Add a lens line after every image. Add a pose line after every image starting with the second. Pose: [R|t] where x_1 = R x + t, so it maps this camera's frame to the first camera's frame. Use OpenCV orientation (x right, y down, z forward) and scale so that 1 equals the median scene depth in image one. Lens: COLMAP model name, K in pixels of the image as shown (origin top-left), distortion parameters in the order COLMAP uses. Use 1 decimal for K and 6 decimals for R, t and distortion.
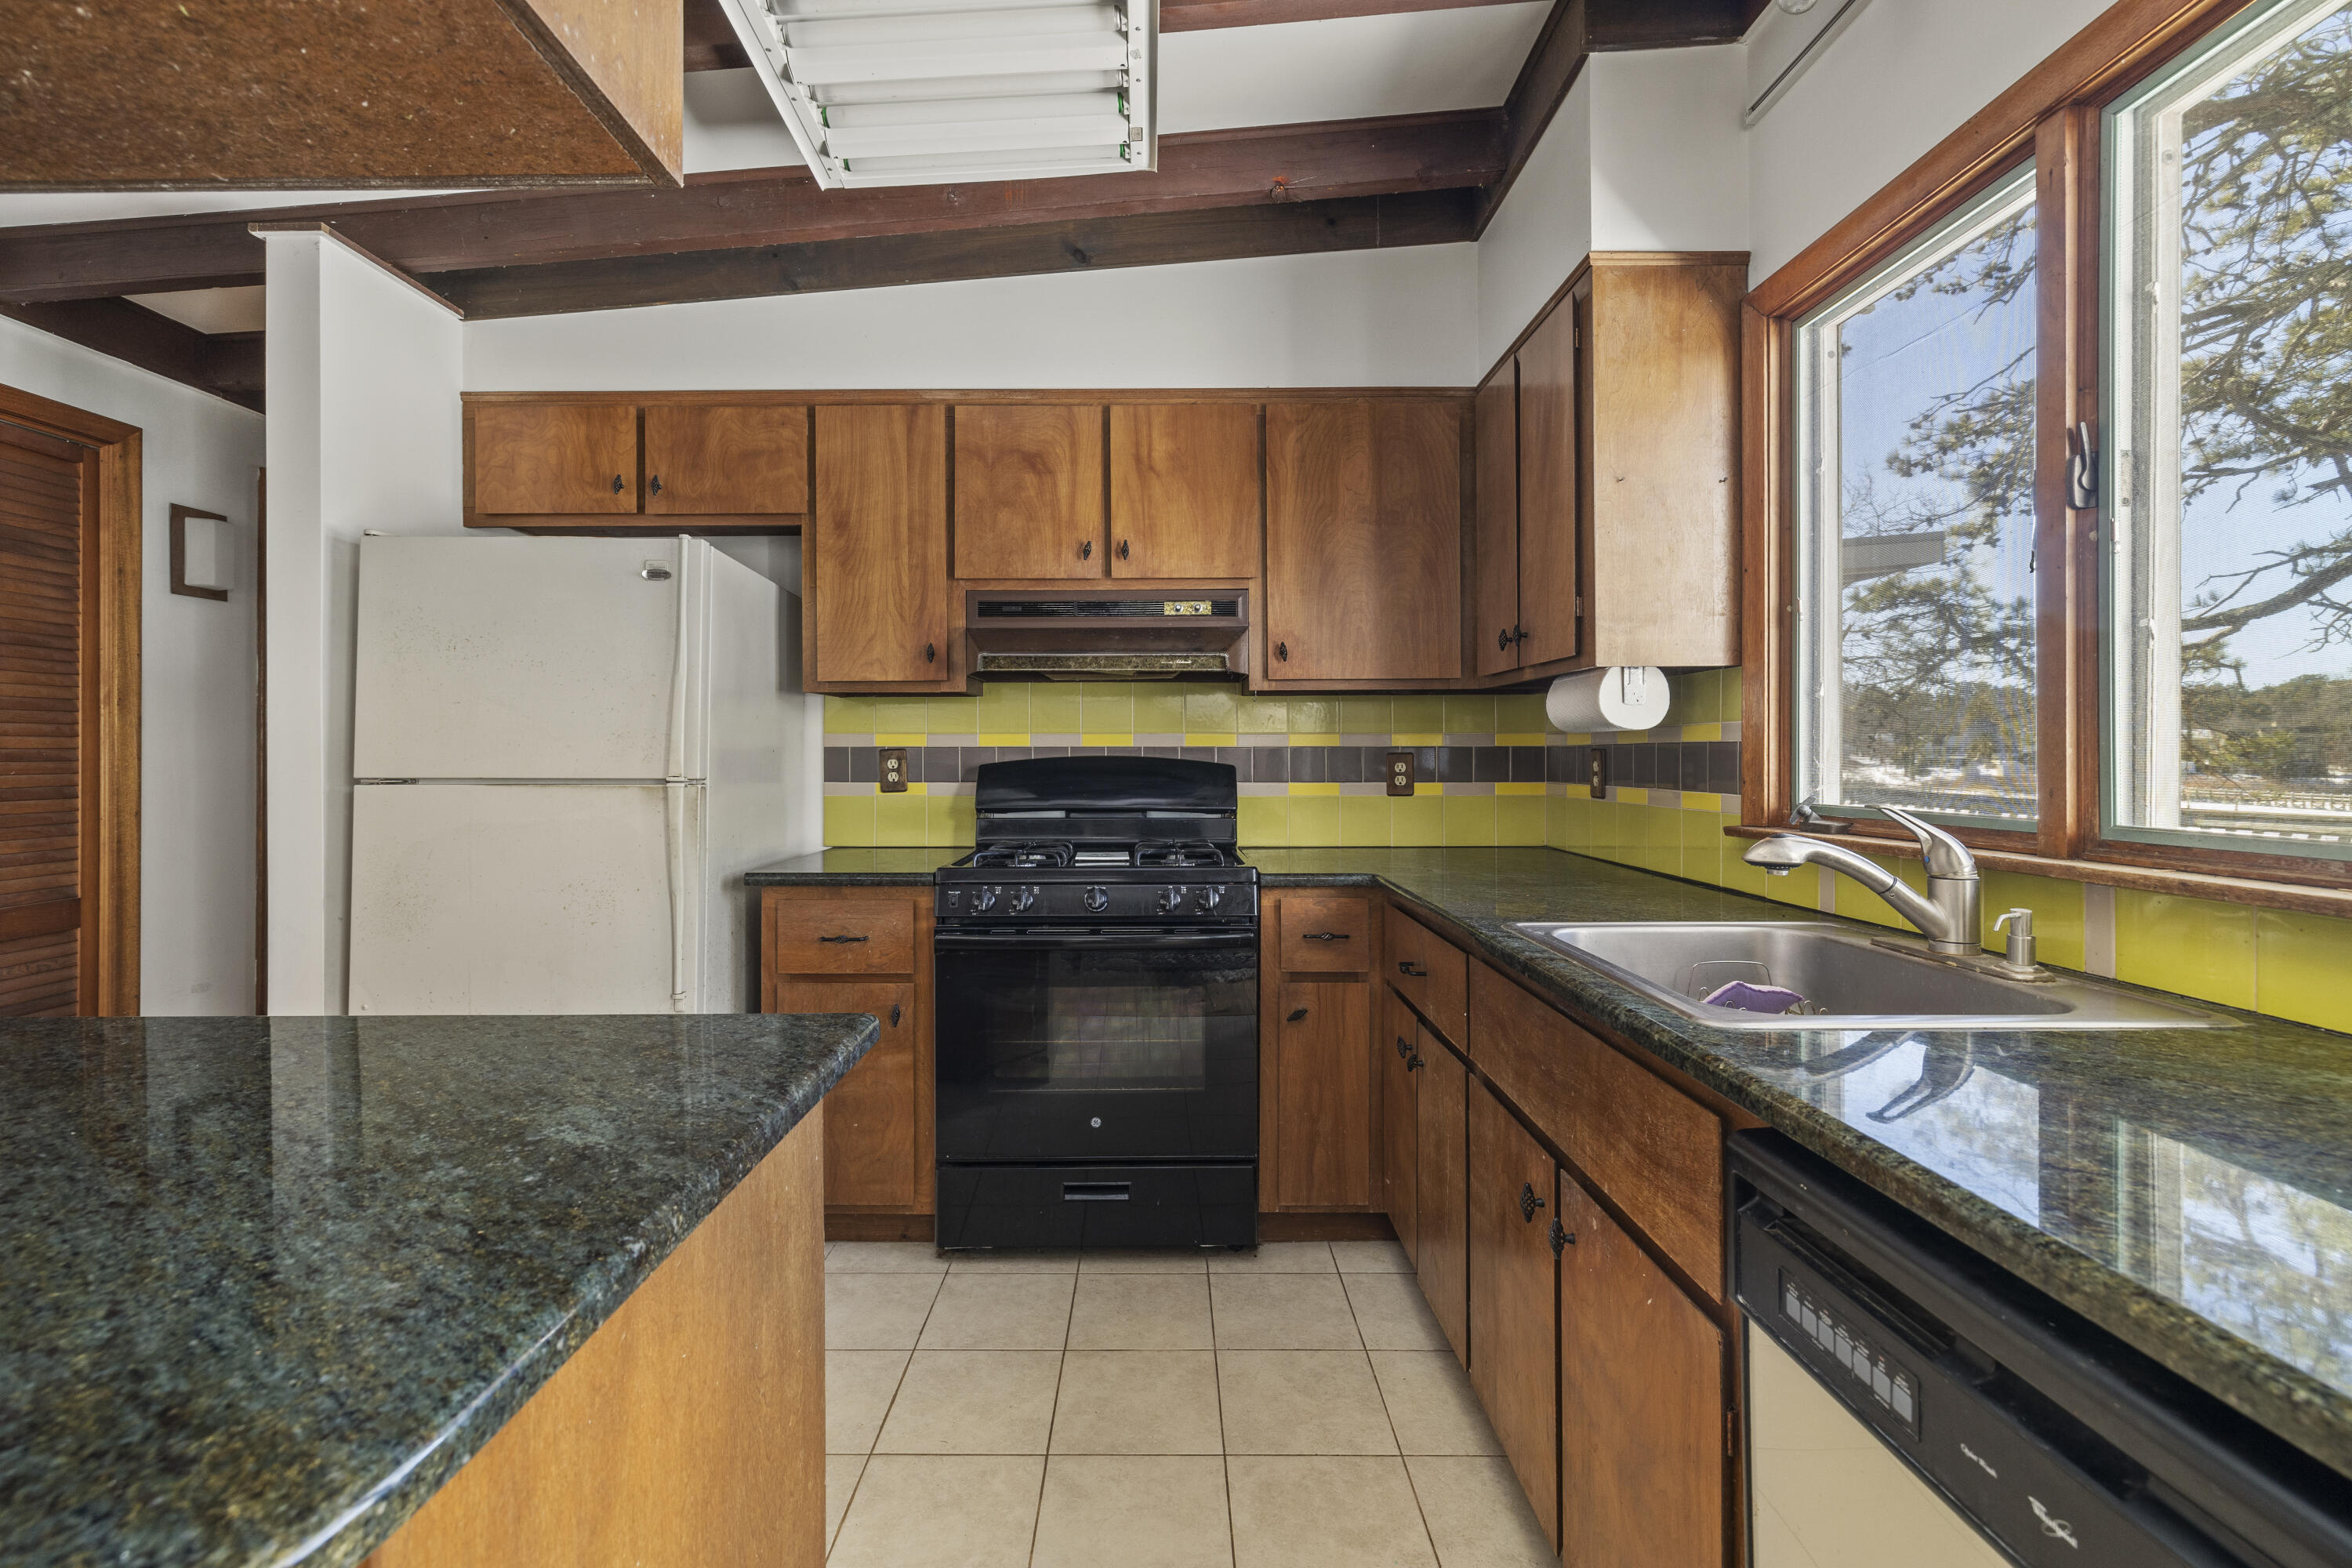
lens RADIAL K [[999.1, 0, 1148.8], [0, 999.1, 757.9], [0, 0, 1]] dist [-0.003184, 0.000717]
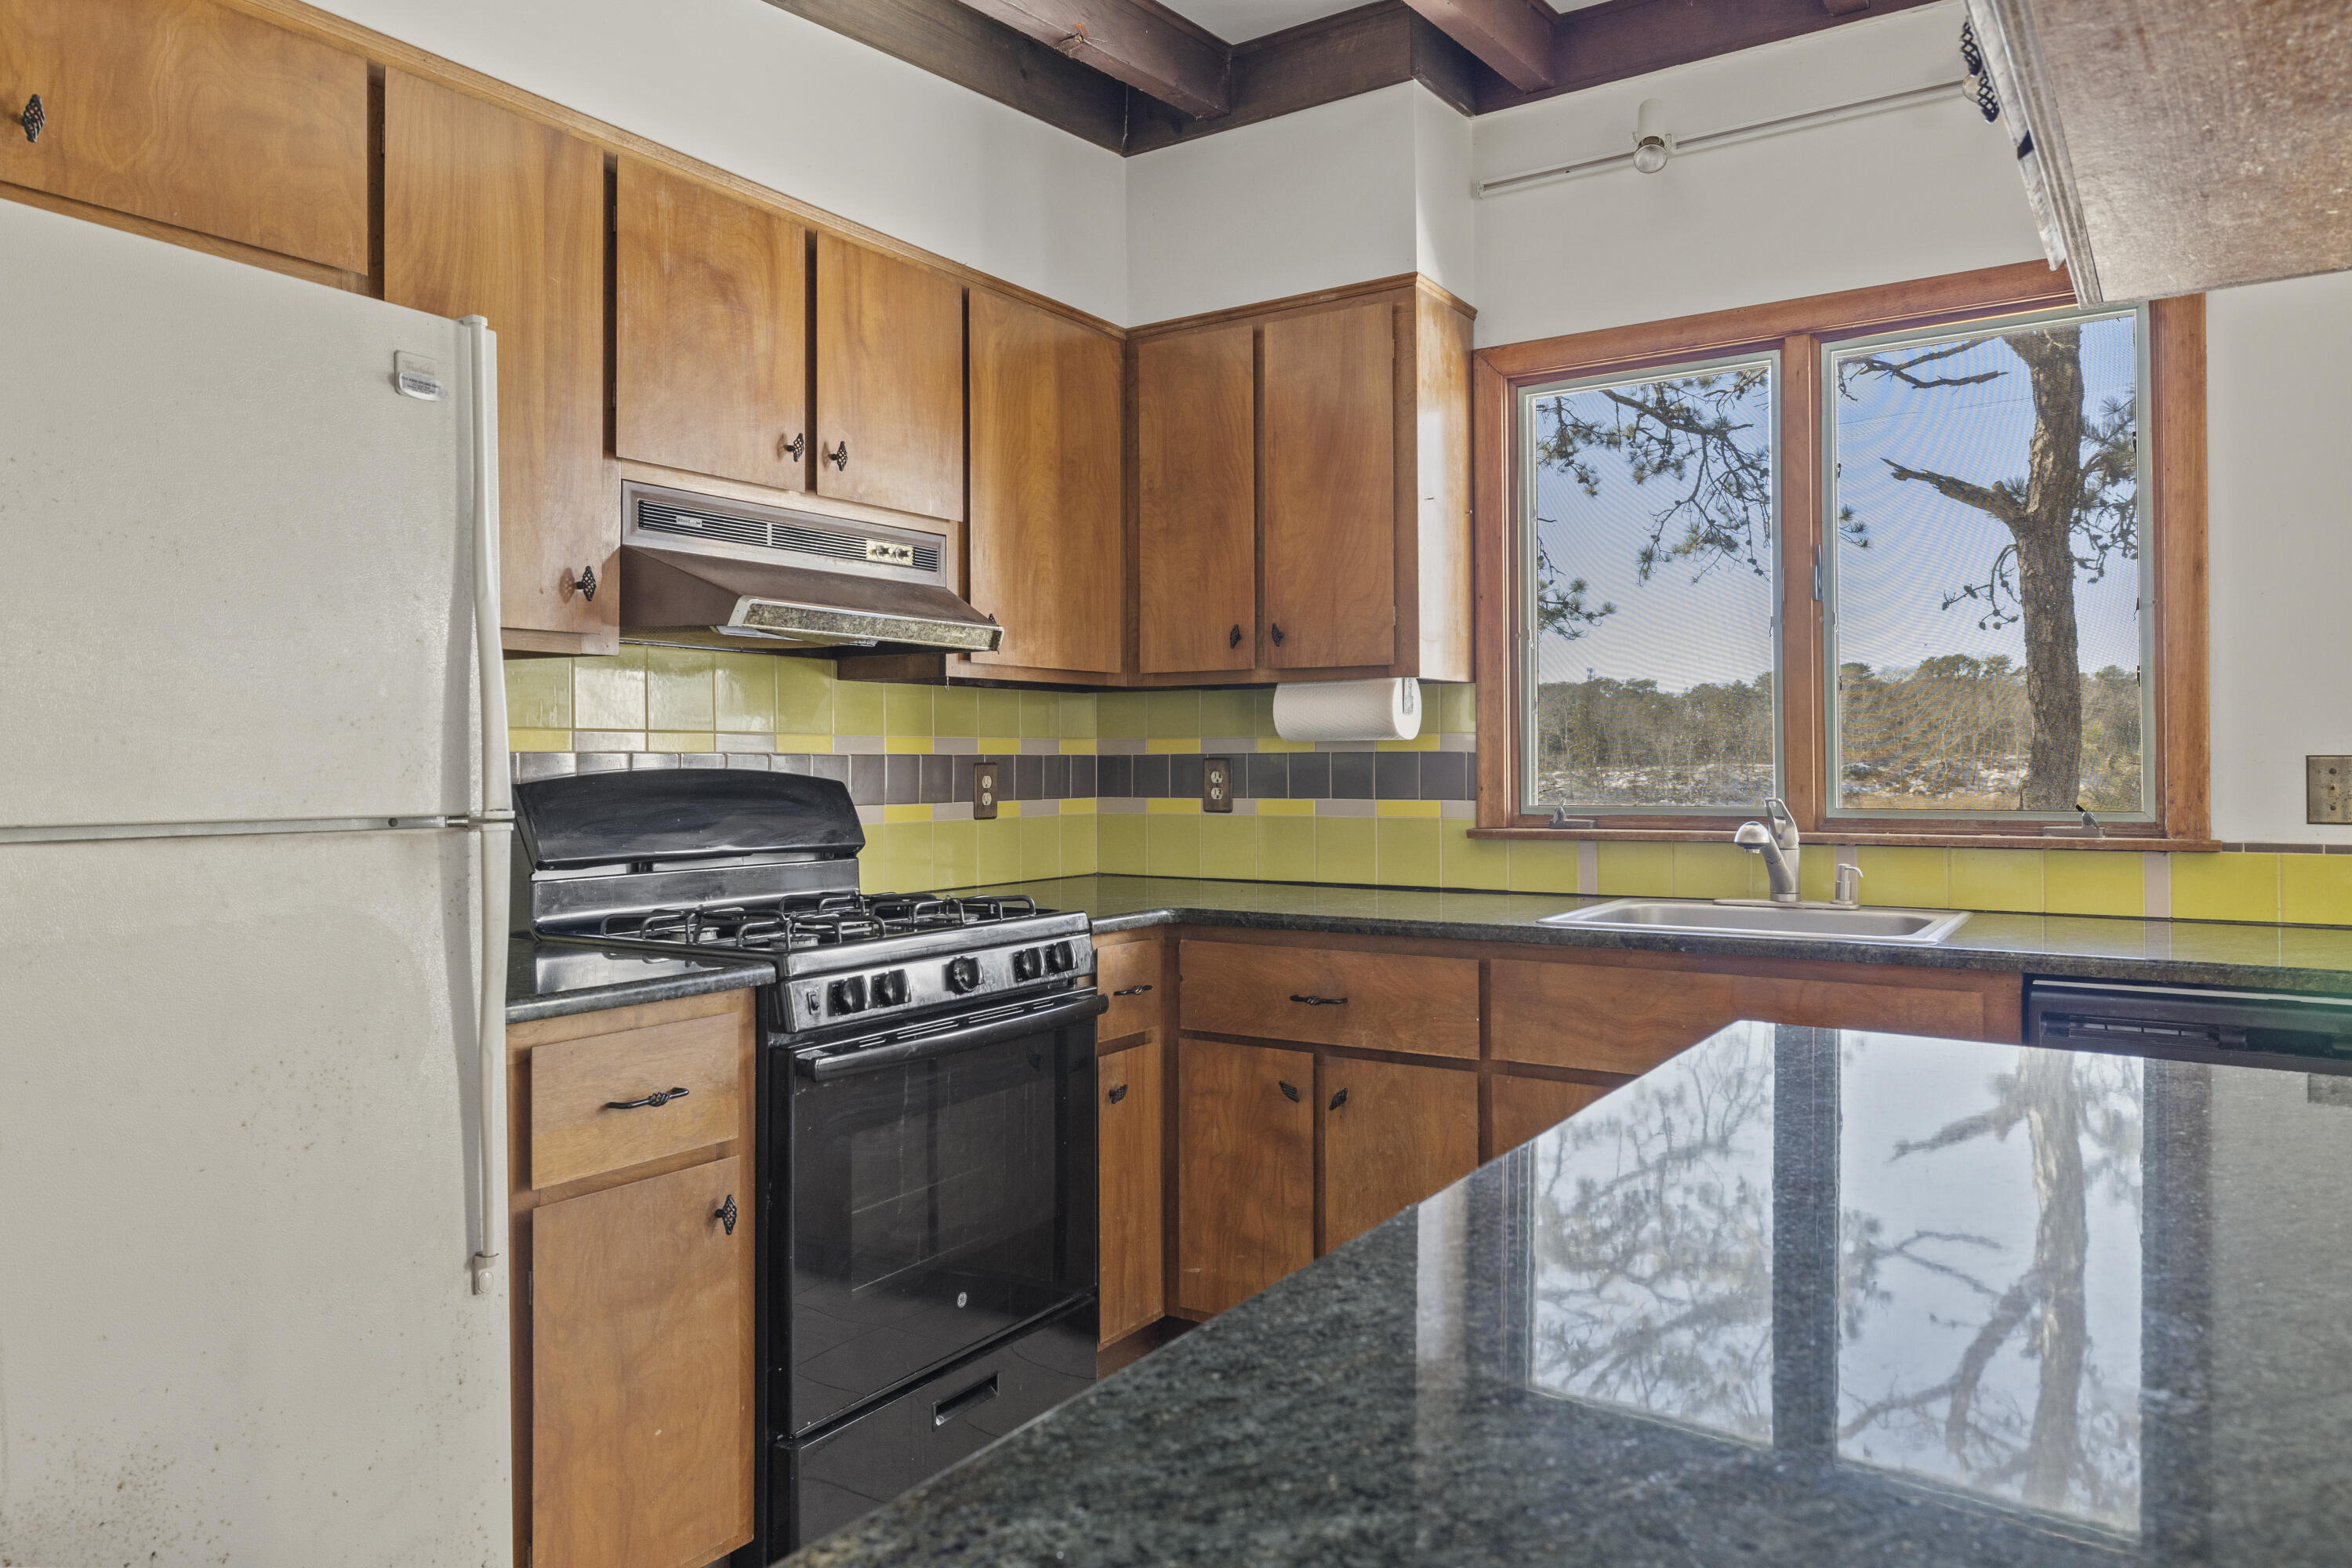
lens RADIAL K [[1602.6, 0, 1145.9], [0, 1602.6, 743.3], [0, 0, 1]] dist [-0.001452, -0.001287]
pose [[0.547900, 0.010814, 0.836474, -0.792653], [0.004892, 0.999858, -0.016131, 0.000281], [-0.836530, 0.012930, 0.547769, 0.248188]]
